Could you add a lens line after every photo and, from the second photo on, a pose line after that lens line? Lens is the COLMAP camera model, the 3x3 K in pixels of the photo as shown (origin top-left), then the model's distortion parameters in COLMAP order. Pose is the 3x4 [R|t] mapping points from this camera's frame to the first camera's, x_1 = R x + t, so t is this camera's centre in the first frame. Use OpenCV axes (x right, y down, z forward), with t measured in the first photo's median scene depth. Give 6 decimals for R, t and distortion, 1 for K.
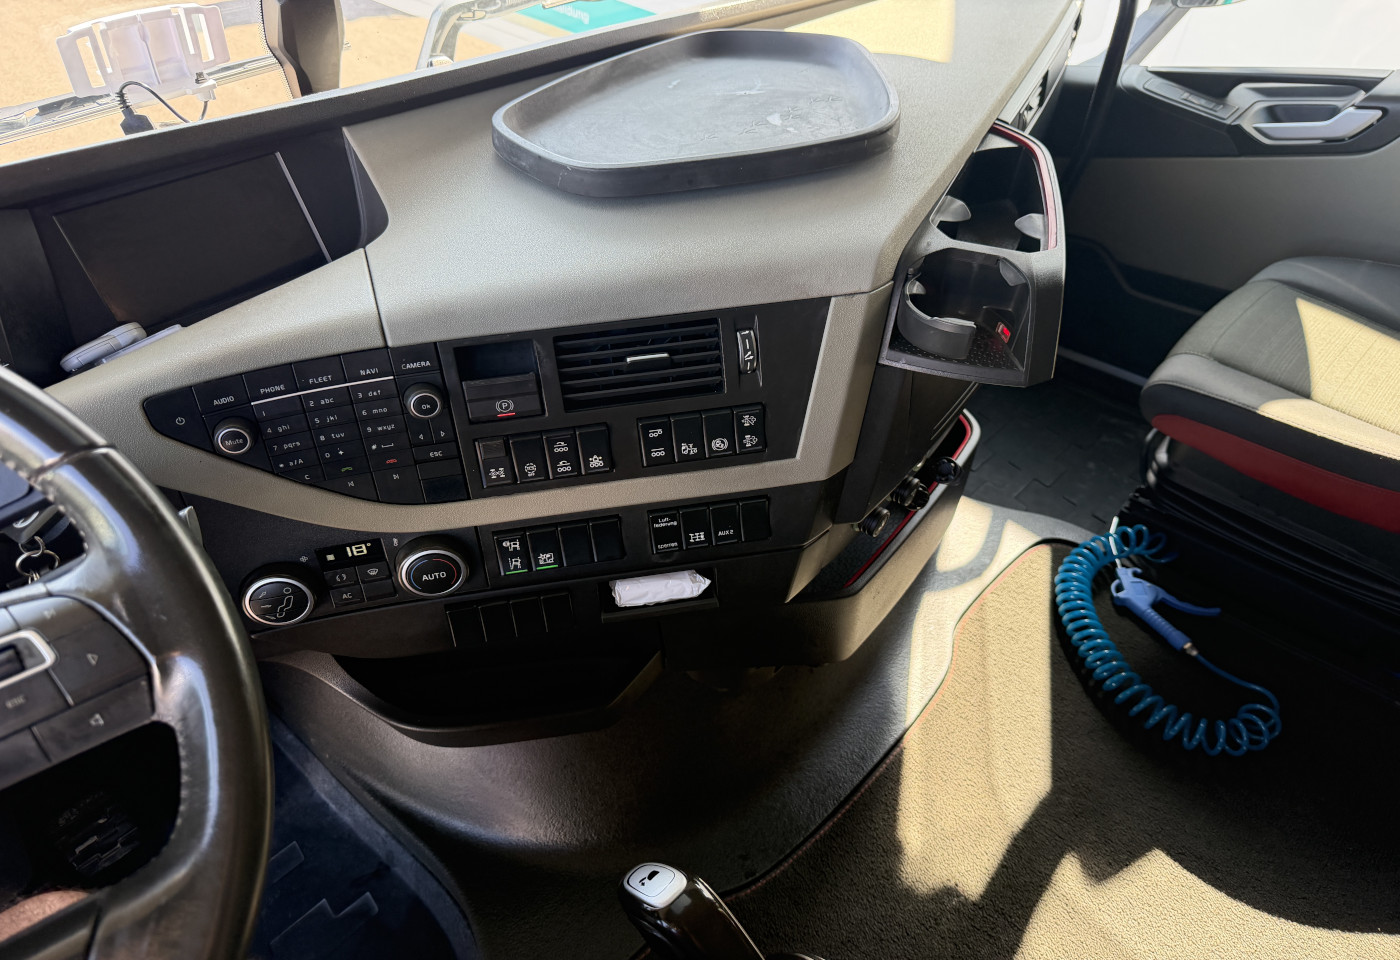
lens RADIAL K [[1002.3, 0, 700.0], [0, 1002.3, 480.0], [0, 0, 1]] dist [0.034830, -0.064438]
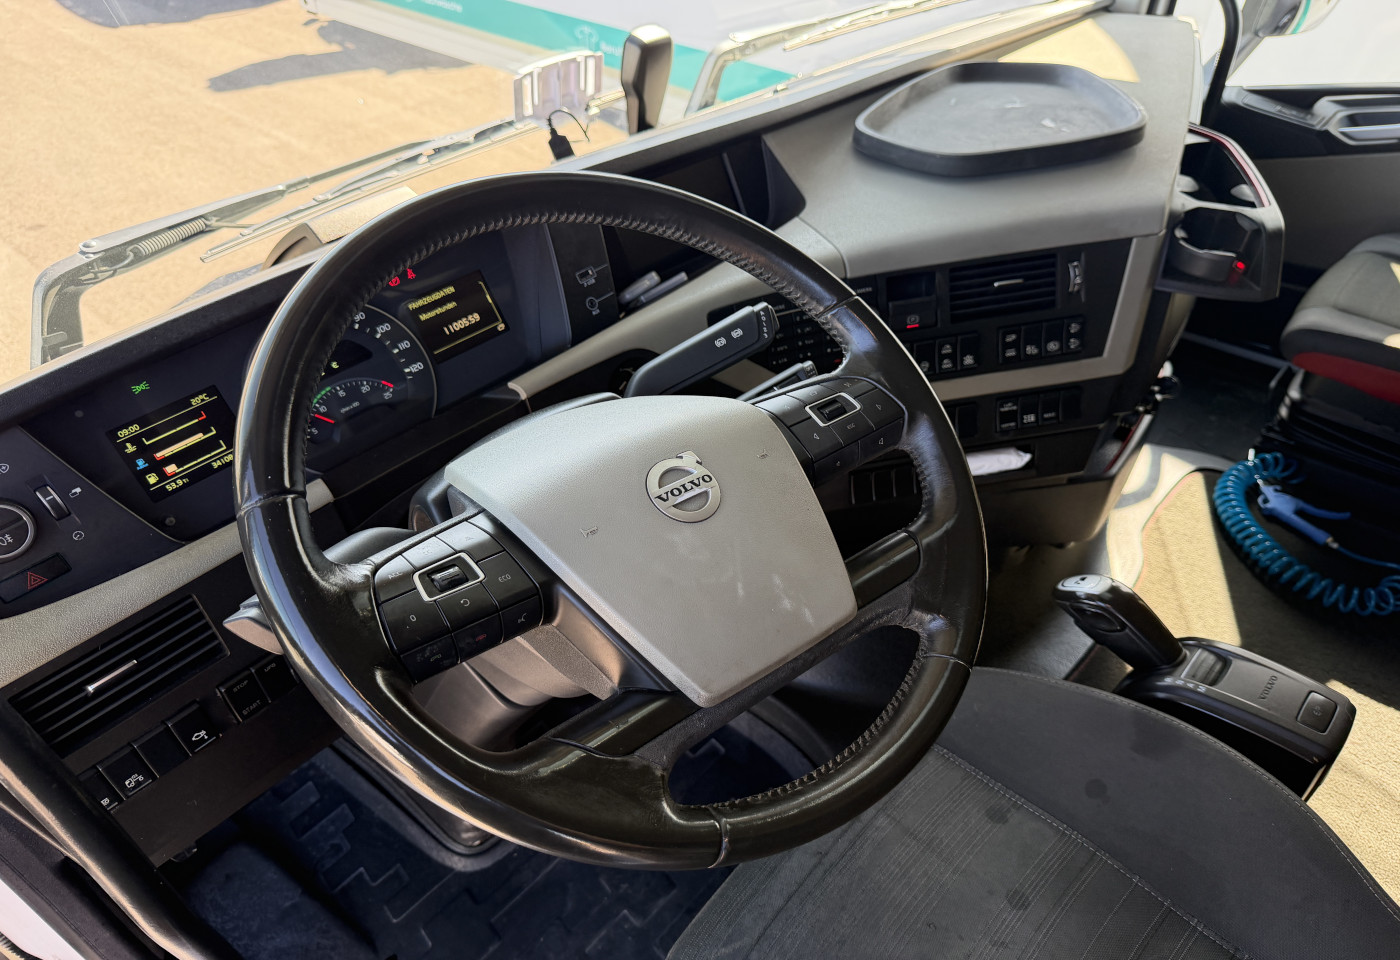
lens RADIAL K [[996.7, 0, 717.3], [0, 996.7, 476.8], [0, 0, 1]] dist [0.001181, -0.004385]
pose [[0.999476, -0.031853, 0.005725, -0.340728], [0.032053, 0.998721, -0.039094, 0.136909], [-0.004472, 0.039257, 0.999219, -0.282135]]
